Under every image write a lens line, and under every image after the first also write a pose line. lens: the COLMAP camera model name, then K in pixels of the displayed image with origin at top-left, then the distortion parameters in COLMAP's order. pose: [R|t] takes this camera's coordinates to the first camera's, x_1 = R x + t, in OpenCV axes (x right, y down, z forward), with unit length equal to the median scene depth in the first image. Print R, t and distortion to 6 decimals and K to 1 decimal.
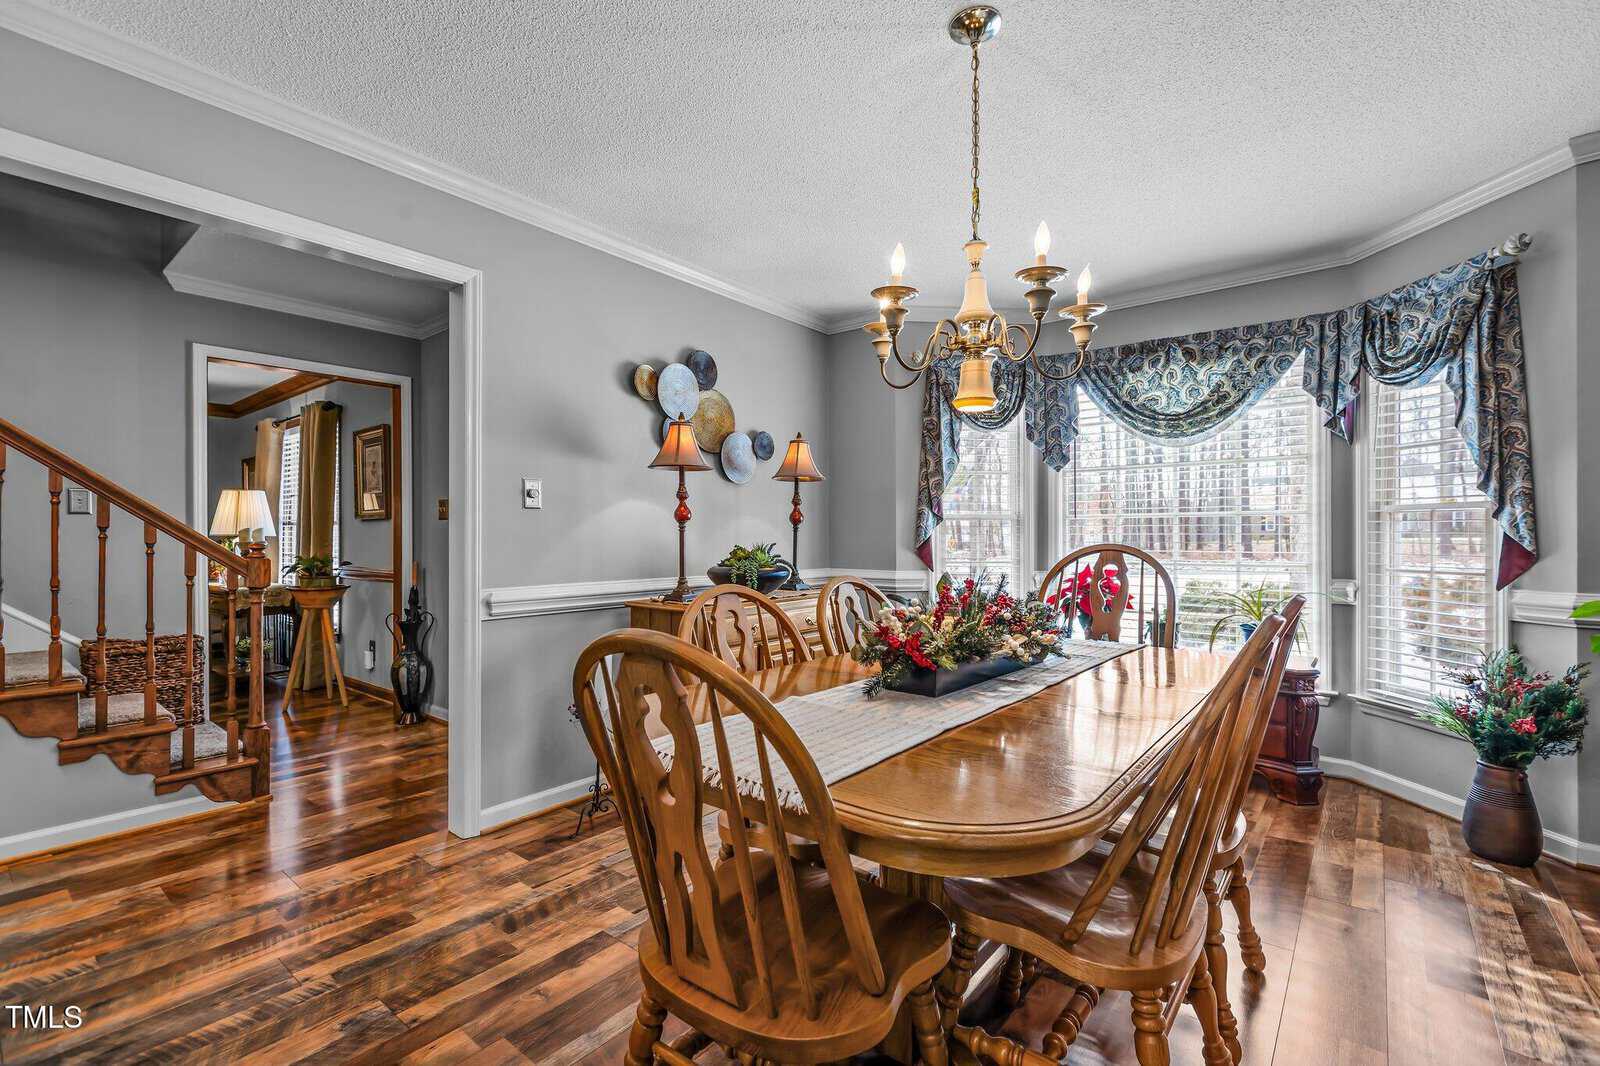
lens RADIAL K [[727.8, 0, 806.7], [0, 727.8, 530.3], [0, 0, 1]] dist [0.010084, -0.000264]
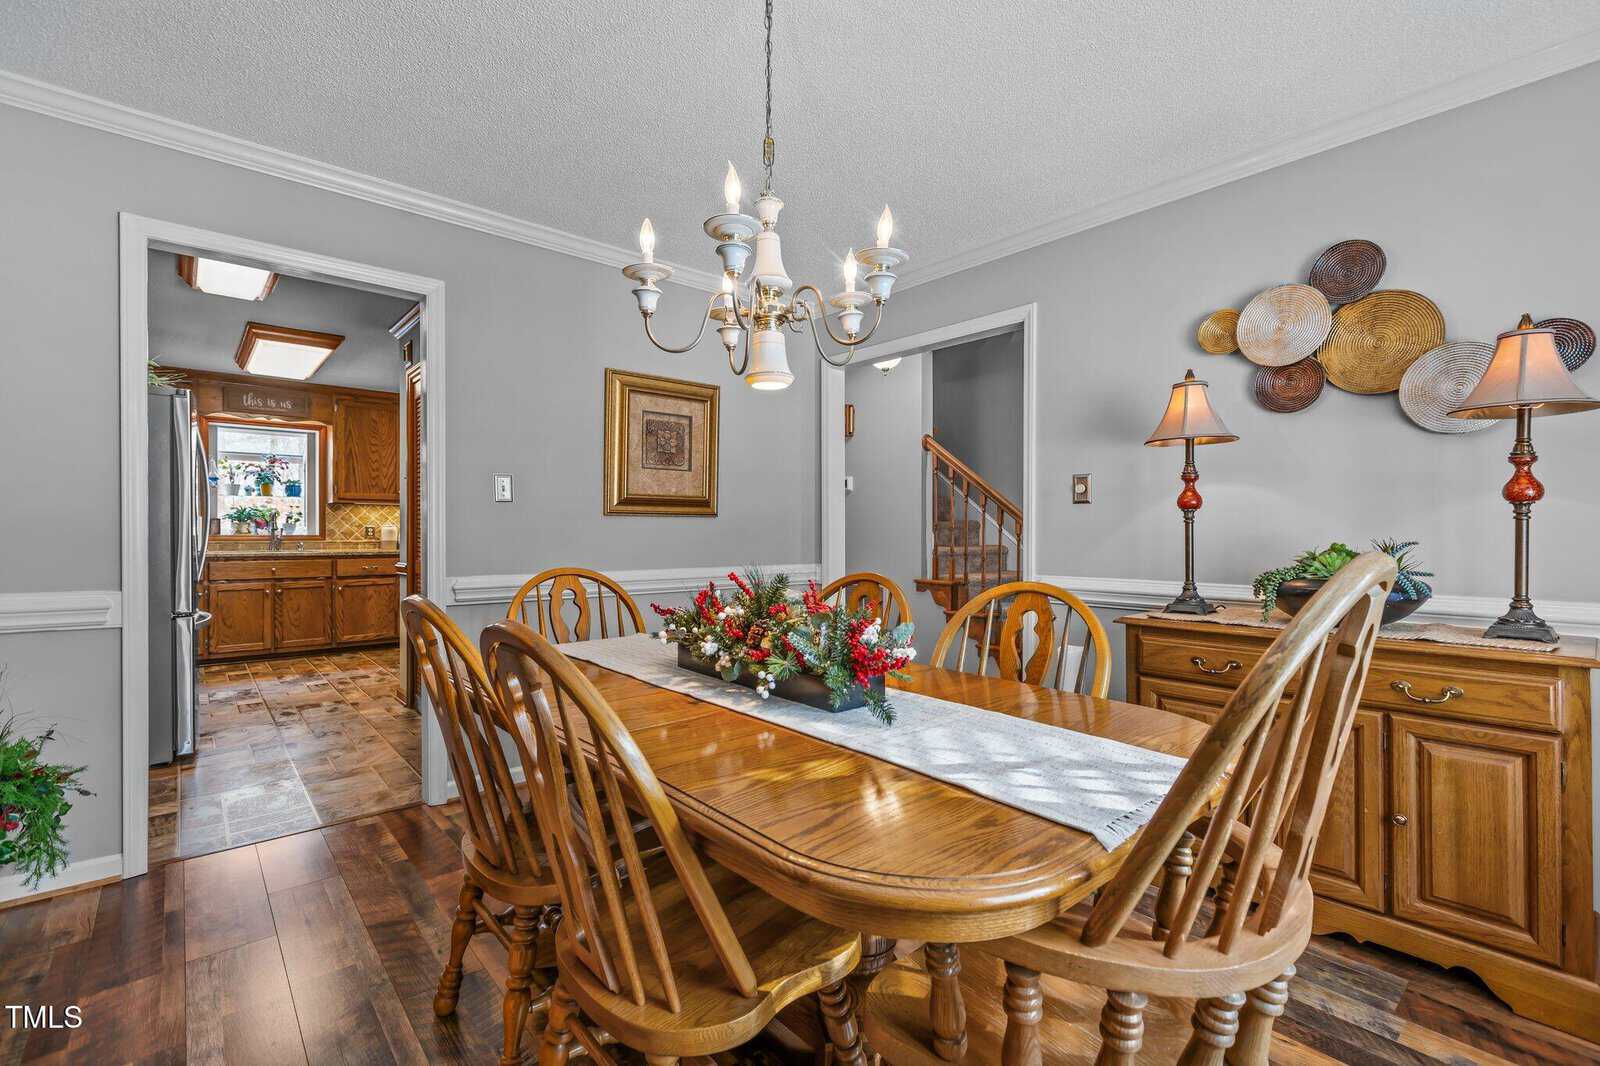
lens RADIAL K [[727.8, 0, 806.7], [0, 727.8, 530.3], [0, 0, 1]] dist [0.010084, -0.000264]
pose [[-0.197895, -0.000094, -0.980223, 0.671075], [0.006866, 0.999975, -0.001482, 0.007129], [0.980199, -0.007023, -0.197890, 0.754656]]
